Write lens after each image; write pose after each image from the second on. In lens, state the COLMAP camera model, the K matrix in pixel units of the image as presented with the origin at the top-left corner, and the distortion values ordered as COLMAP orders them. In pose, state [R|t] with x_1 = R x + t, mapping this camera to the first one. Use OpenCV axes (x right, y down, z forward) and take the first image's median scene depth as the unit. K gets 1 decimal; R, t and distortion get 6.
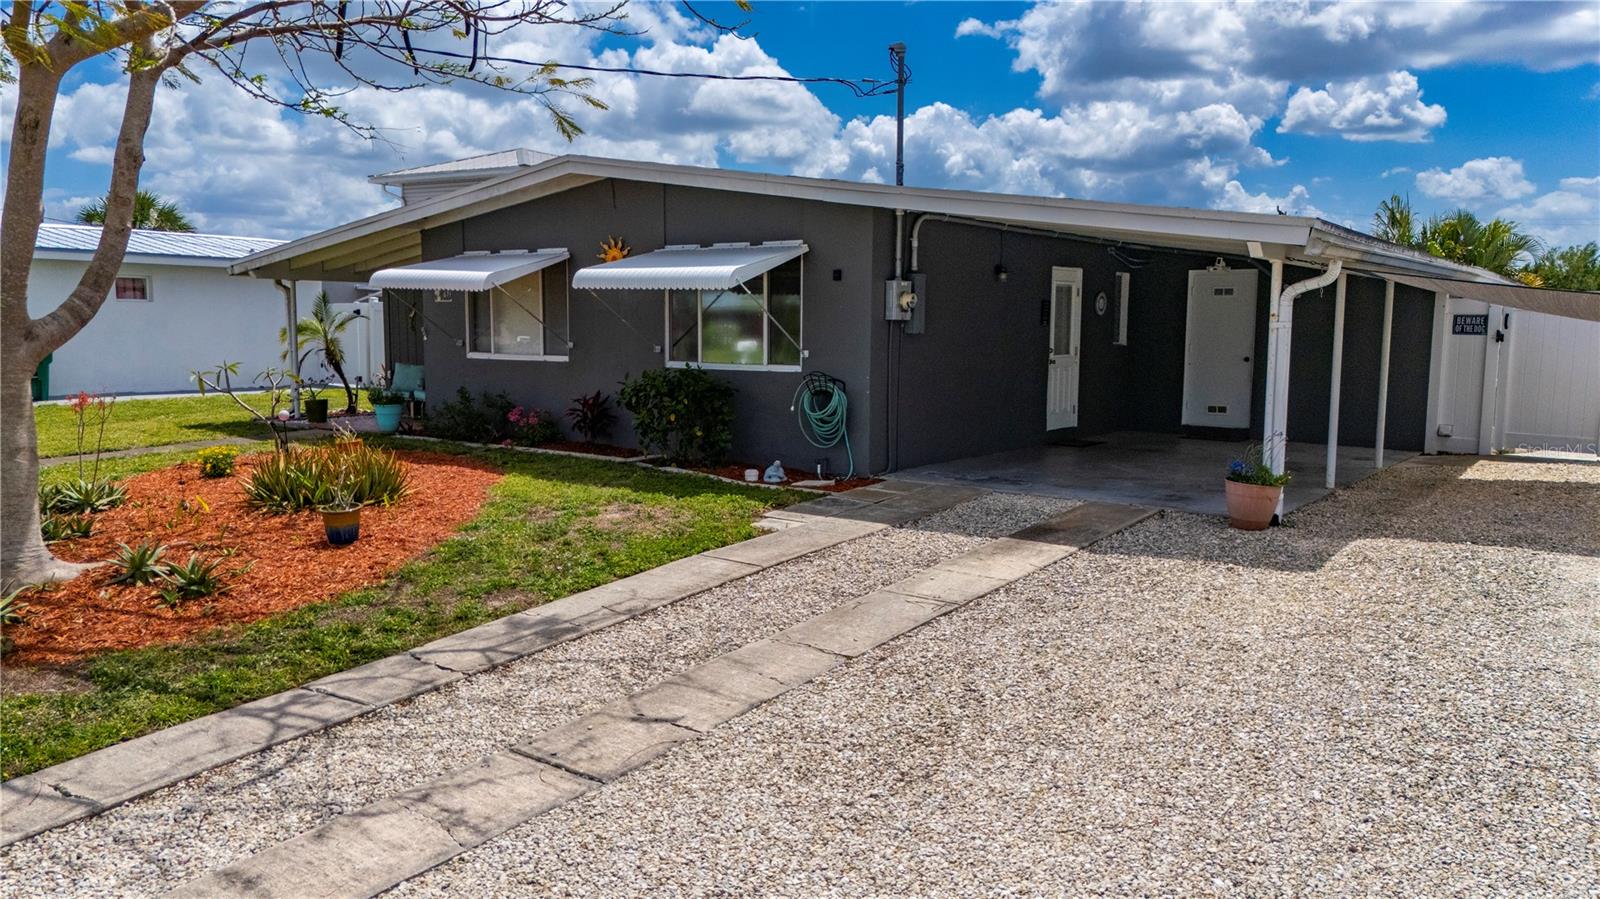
lens RADIAL K [[1171.9, 0, 803.6], [0, 1171.9, 444.4], [0, 0, 1]] dist [0.091992, -0.124404]
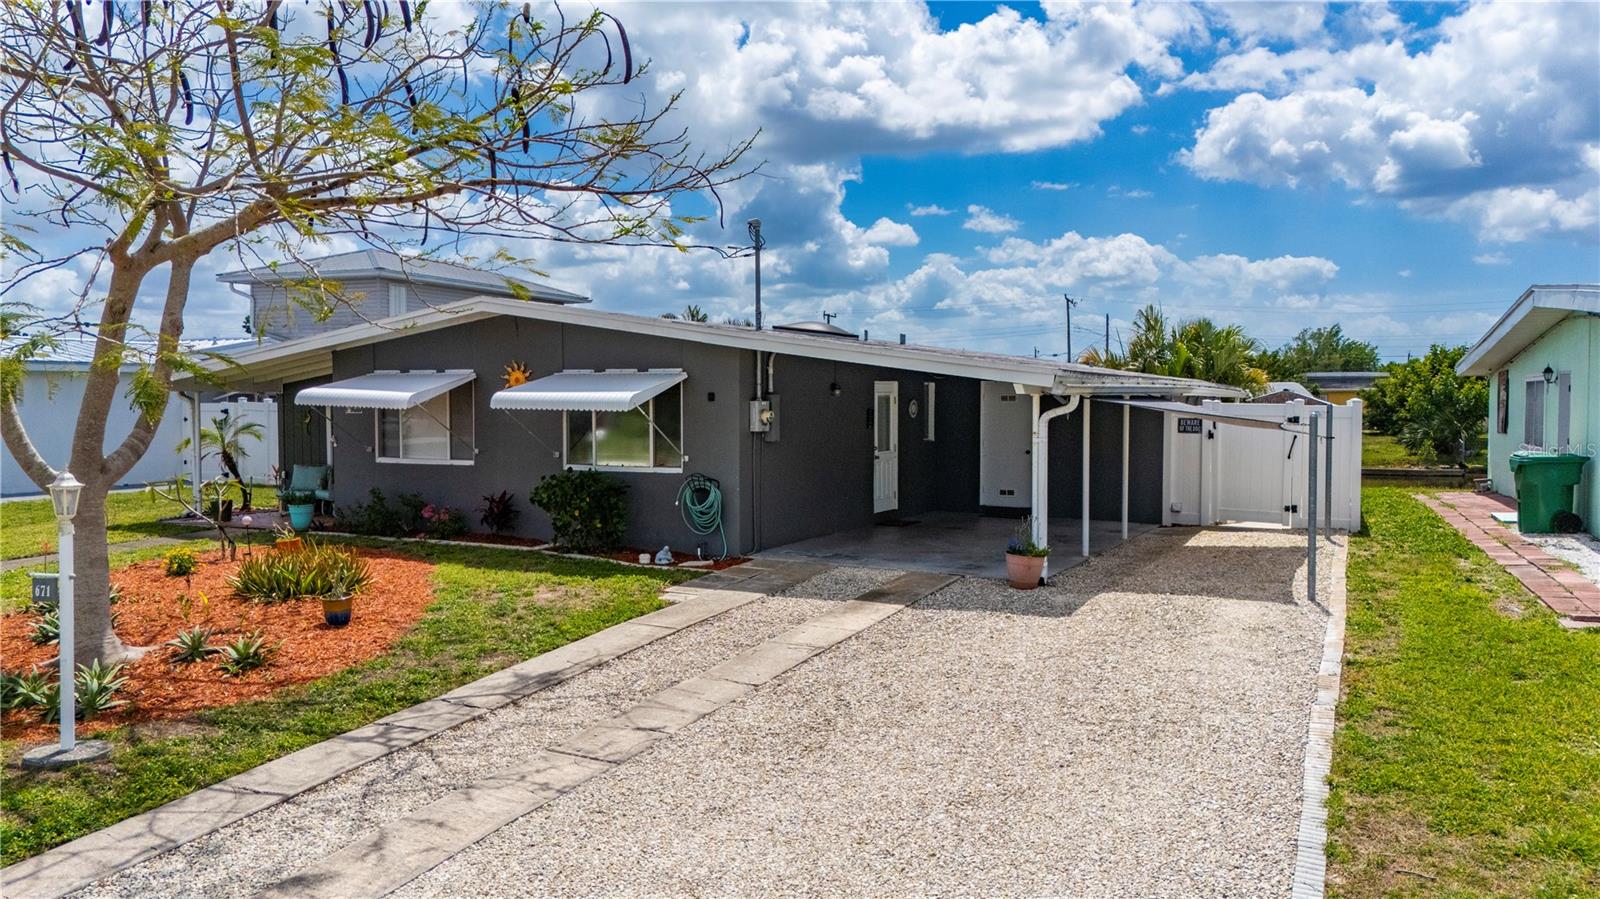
lens RADIAL K [[1171.9, 0, 803.6], [0, 1171.9, 444.4], [0, 0, 1]] dist [0.091992, -0.124404]
pose [[0.988260, -0.014116, 0.152125, -0.078061], [0.023443, 0.997941, -0.059697, -0.019053], [-0.150970, 0.062562, 0.986557, -0.304459]]
